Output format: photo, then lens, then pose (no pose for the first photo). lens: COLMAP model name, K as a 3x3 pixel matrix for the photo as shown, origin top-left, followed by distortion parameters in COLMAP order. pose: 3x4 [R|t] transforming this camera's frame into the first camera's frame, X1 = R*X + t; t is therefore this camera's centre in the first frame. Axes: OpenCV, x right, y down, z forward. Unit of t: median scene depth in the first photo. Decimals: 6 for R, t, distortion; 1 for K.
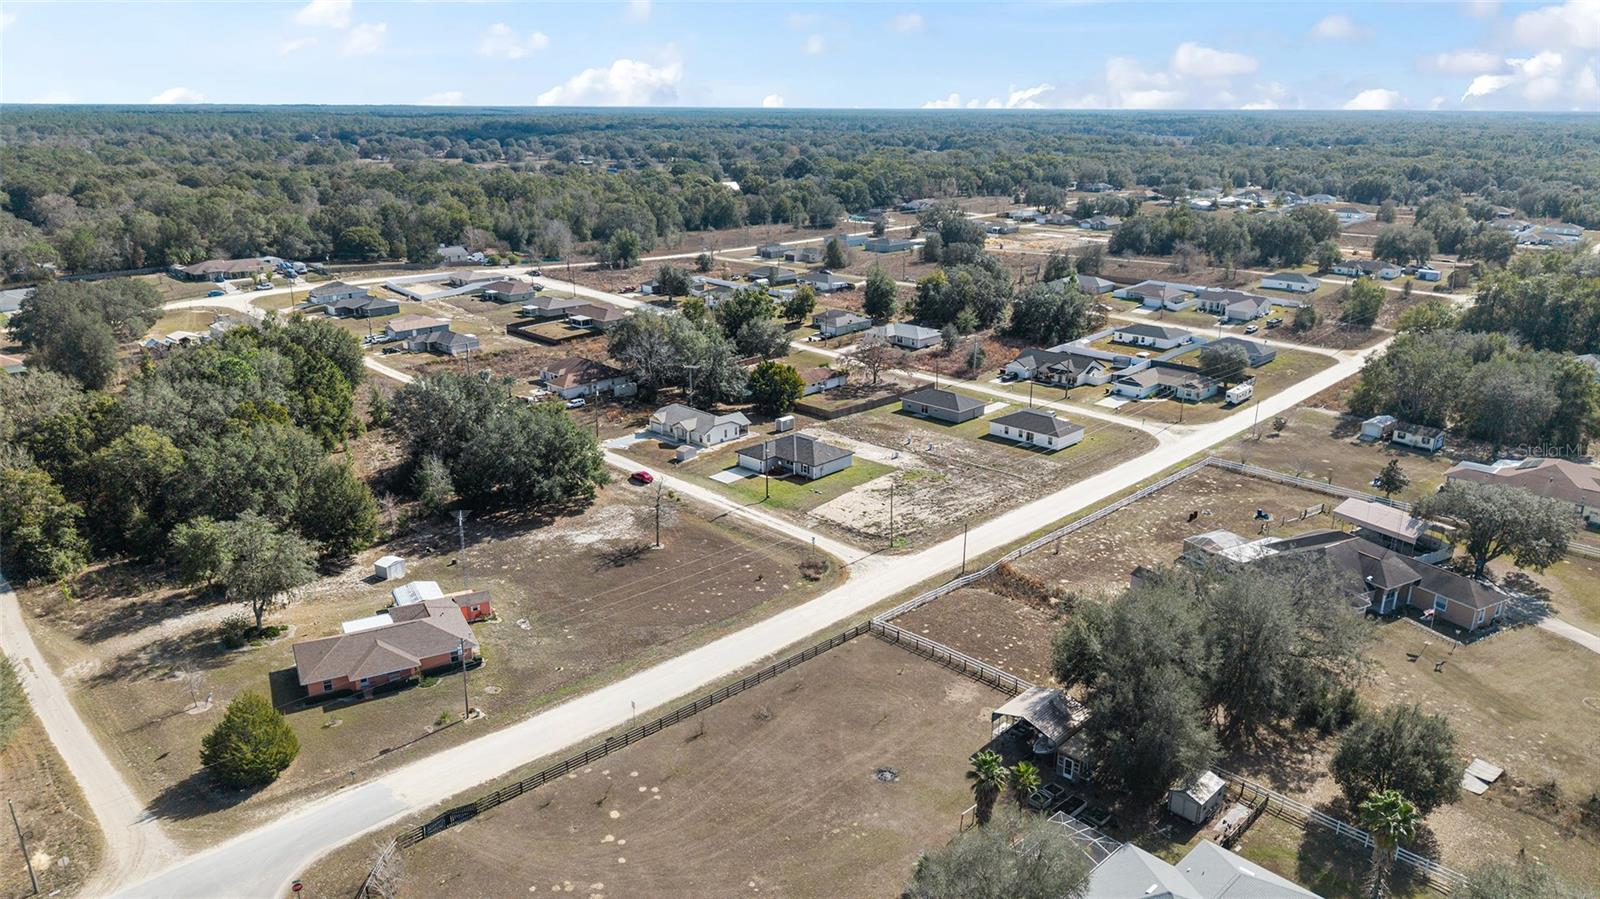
lens RADIAL K [[1073.4, 0, 800.0], [0, 1073.4, 449.5], [0, 0, 1]] dist [0.027875, -0.033595]
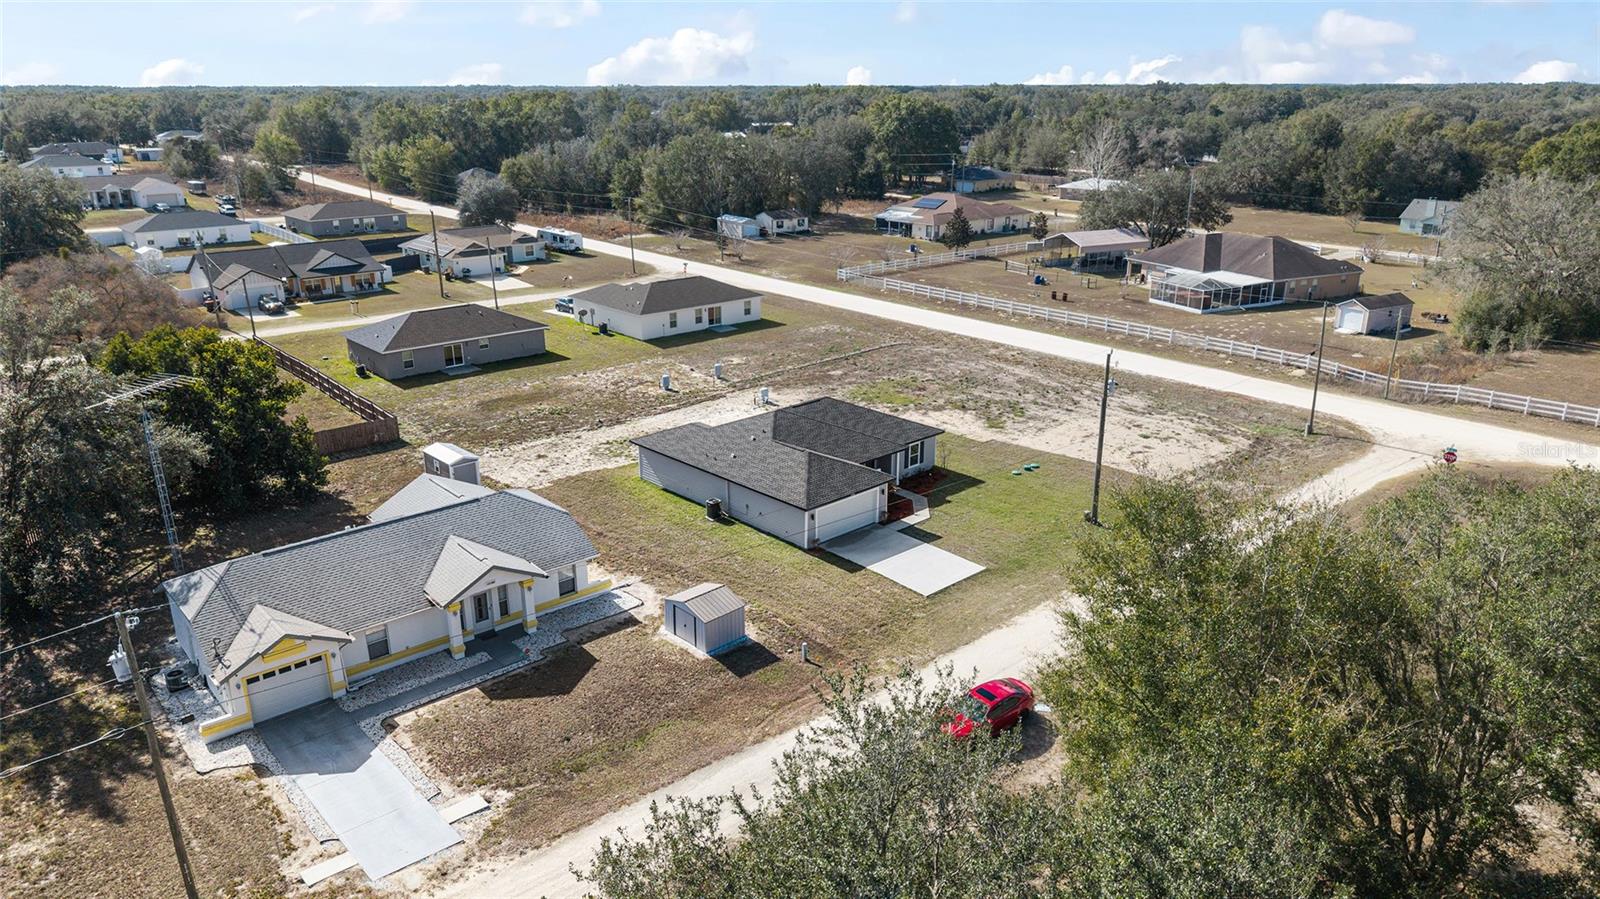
lens RADIAL K [[1042.4, 0, 800.7], [0, 1042.4, 500.8], [0, 0, 1]] dist [0.085432, -0.140501]
pose [[0.059765, -0.368290, 0.927788, -0.299864], [0.307157, 0.891139, 0.333956, -0.088903], [-0.949780, 0.265017, 0.166382, 0.880377]]
